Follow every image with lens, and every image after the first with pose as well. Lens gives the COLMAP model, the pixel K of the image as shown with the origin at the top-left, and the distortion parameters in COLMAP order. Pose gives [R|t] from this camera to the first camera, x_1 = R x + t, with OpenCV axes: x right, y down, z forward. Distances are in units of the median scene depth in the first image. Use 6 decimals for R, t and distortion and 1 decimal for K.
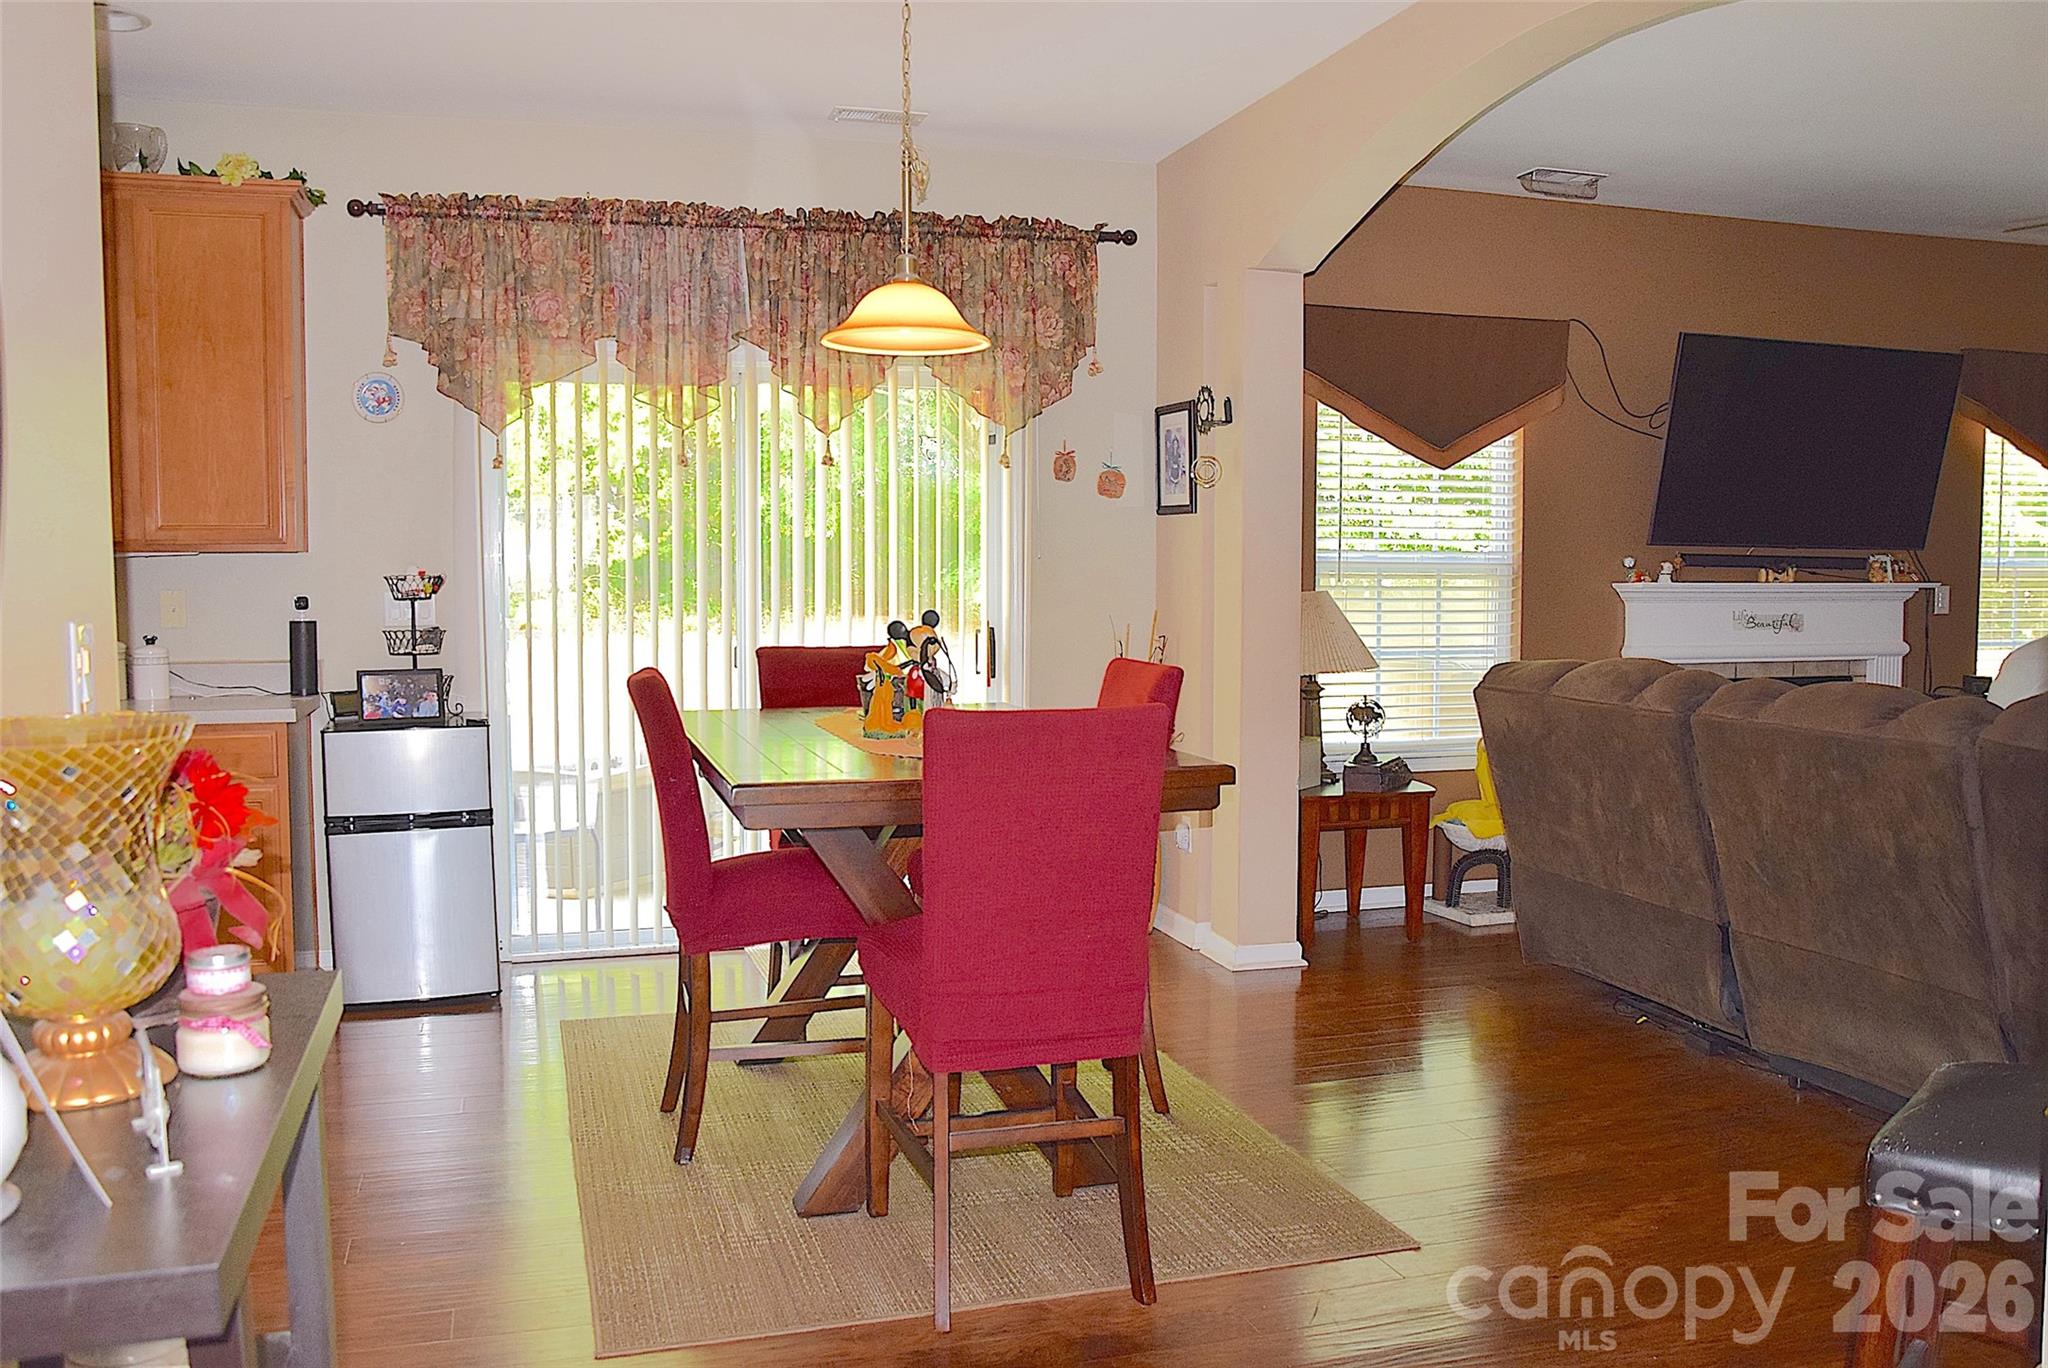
lens RADIAL K [[1648.6, 0, 982.6], [0, 1648.6, 683.9], [0, 0, 1]] dist [-0.131463, 0.132956]
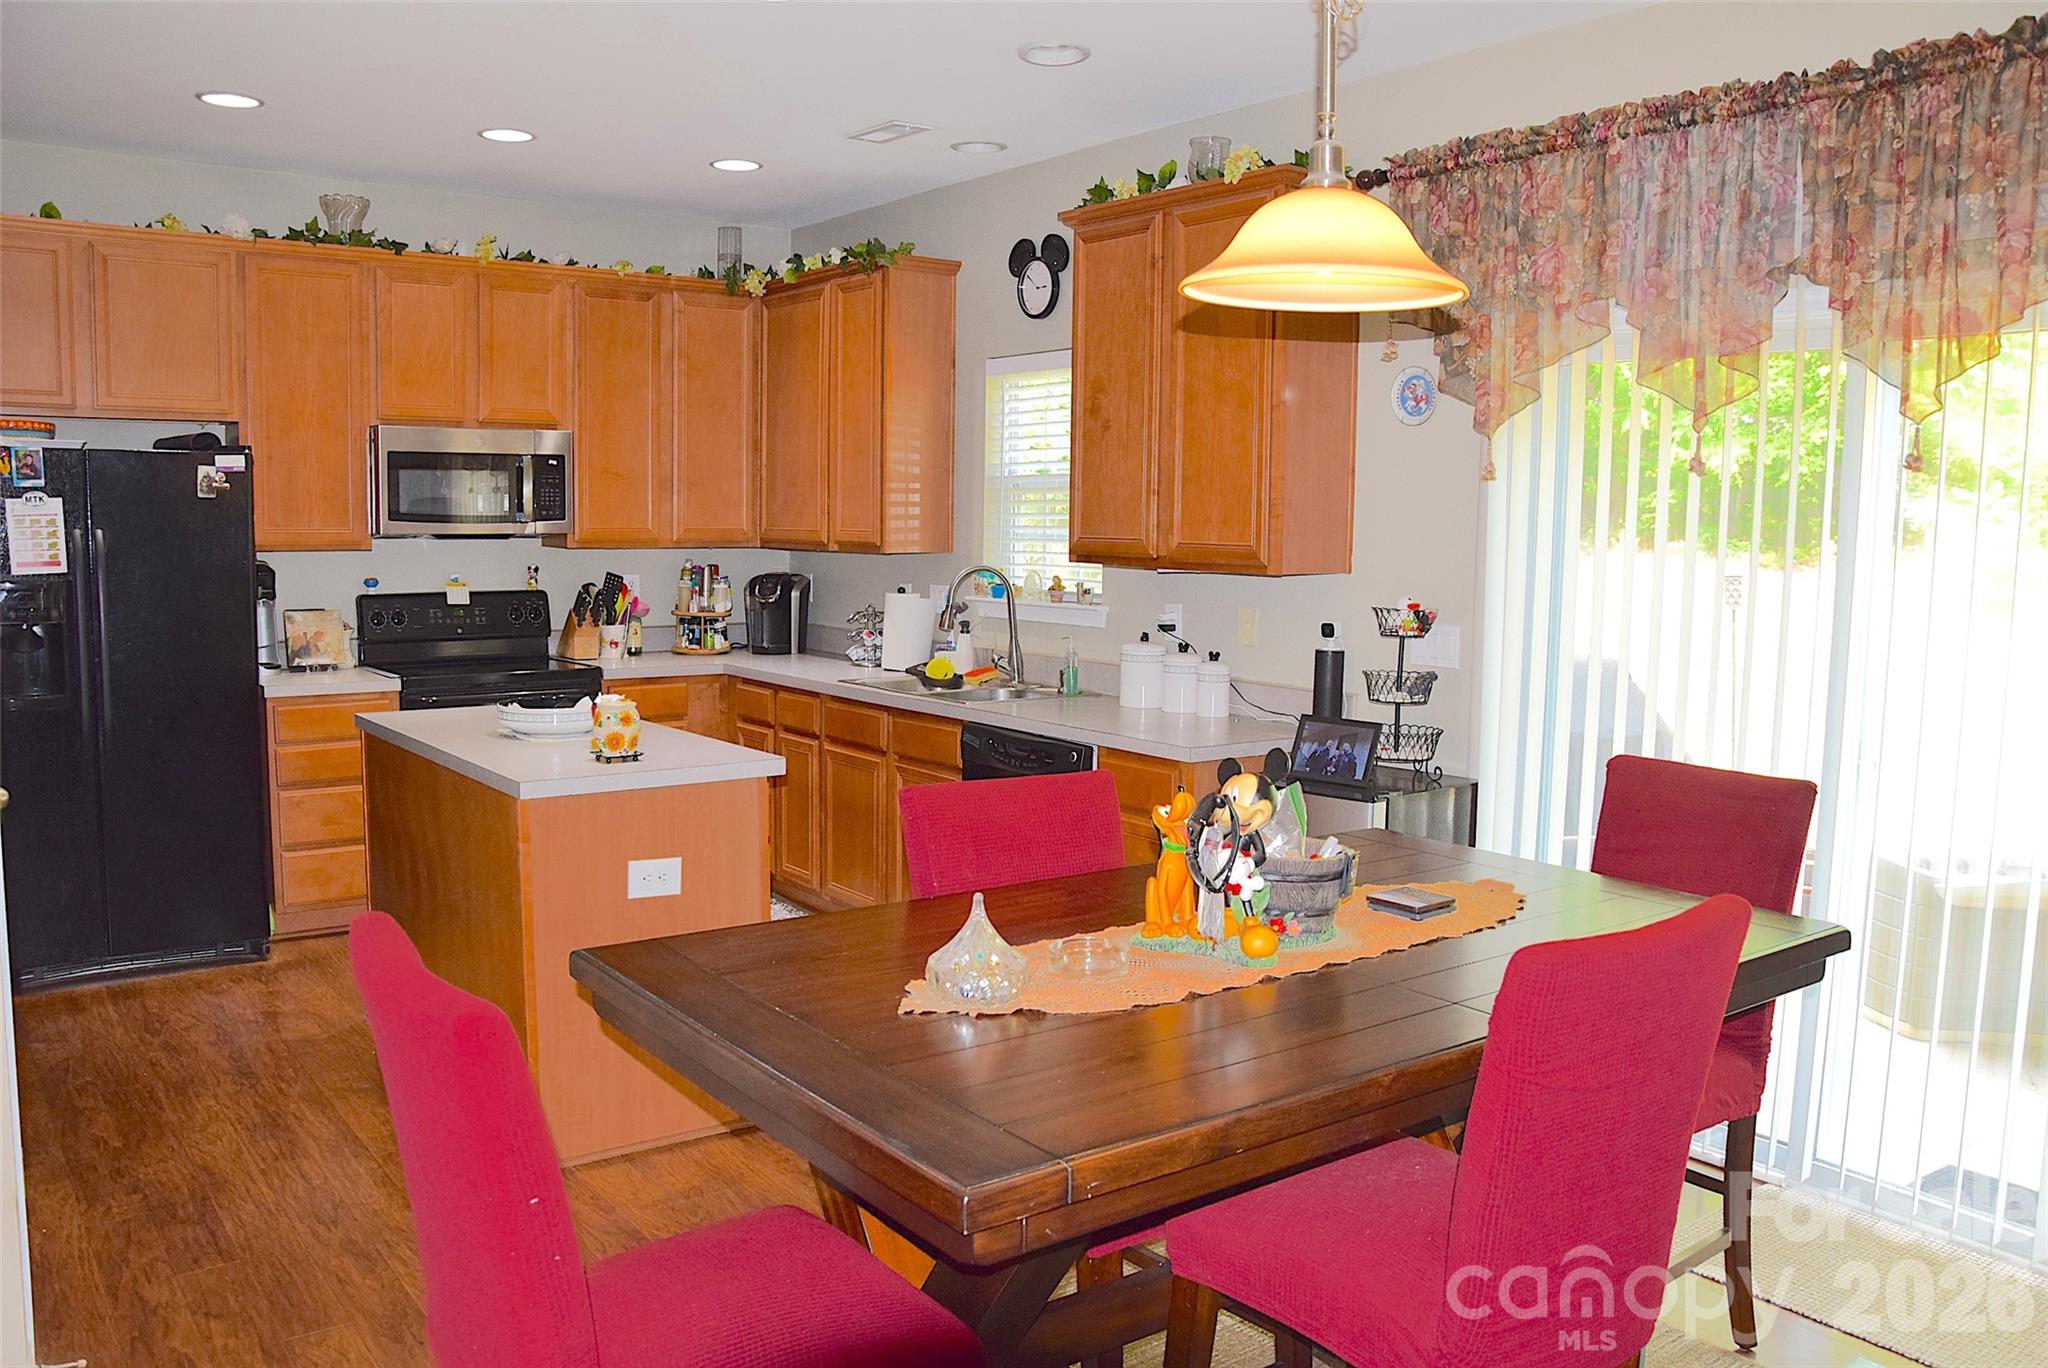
lens RADIAL K [[1613.5, 0, 1019.1], [0, 1613.5, 686.4], [0, 0, 1]] dist [-0.159168, 0.129747]
pose [[0.358304, 0.106192, -0.927546, 0.333167], [-0.079318, 0.993381, 0.083089, -0.076230], [0.930230, 0.043800, 0.364355, 0.495037]]
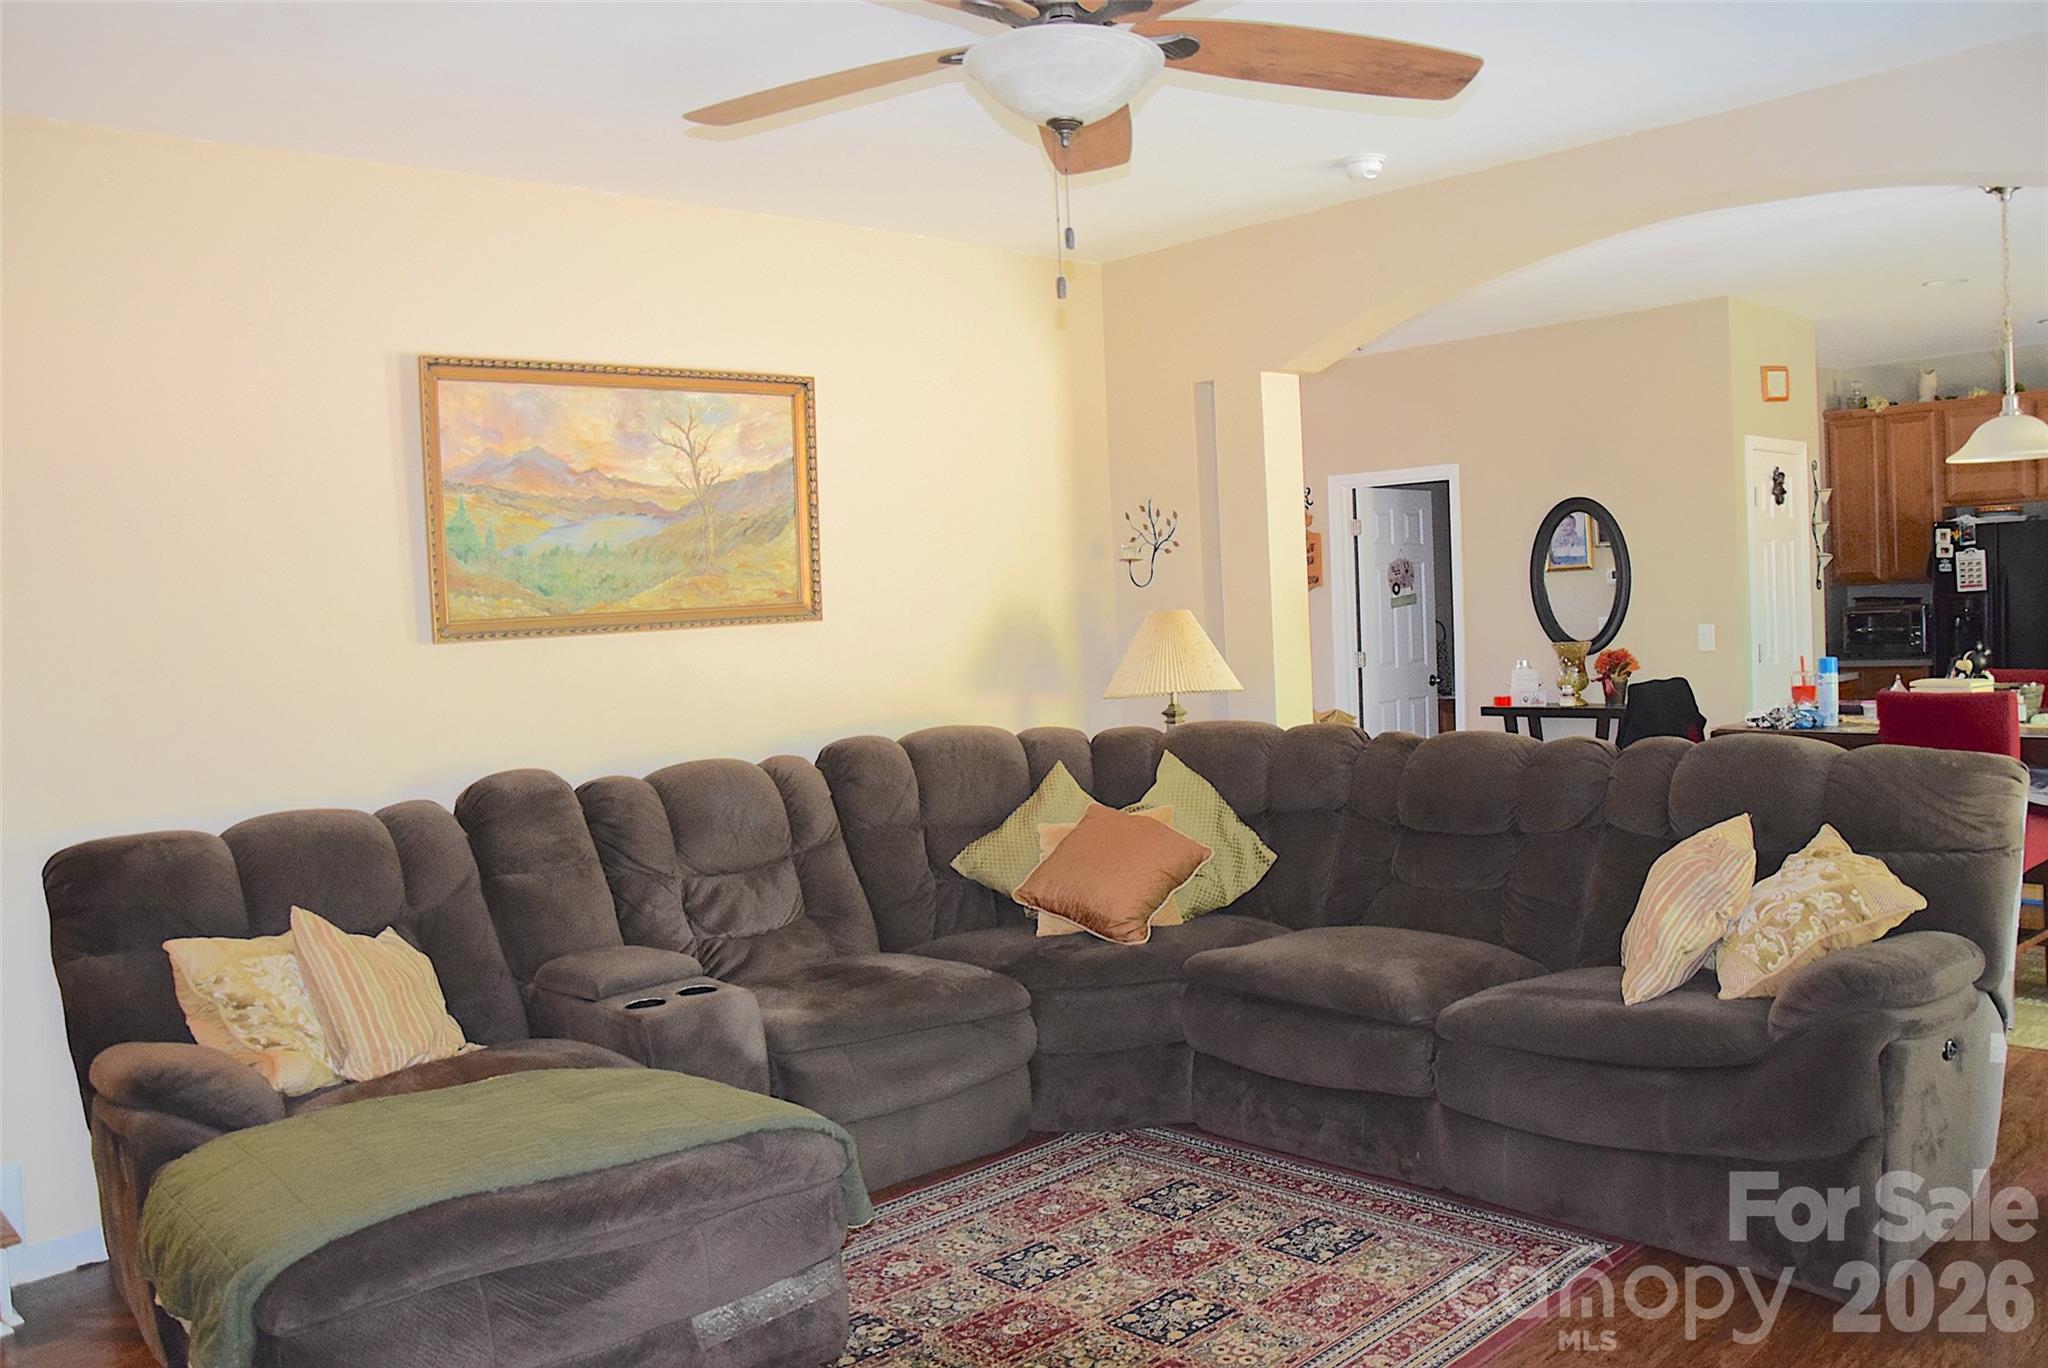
lens RADIAL K [[1613.5, 0, 1019.1], [0, 1613.5, 686.4], [0, 0, 1]] dist [-0.159168, 0.129747]
pose [[-0.888628, 0.067213, -0.453676, 0.979305], [0.017917, 0.993535, 0.112101, -0.125320], [0.458278, 0.091487, -0.884088, 1.306152]]
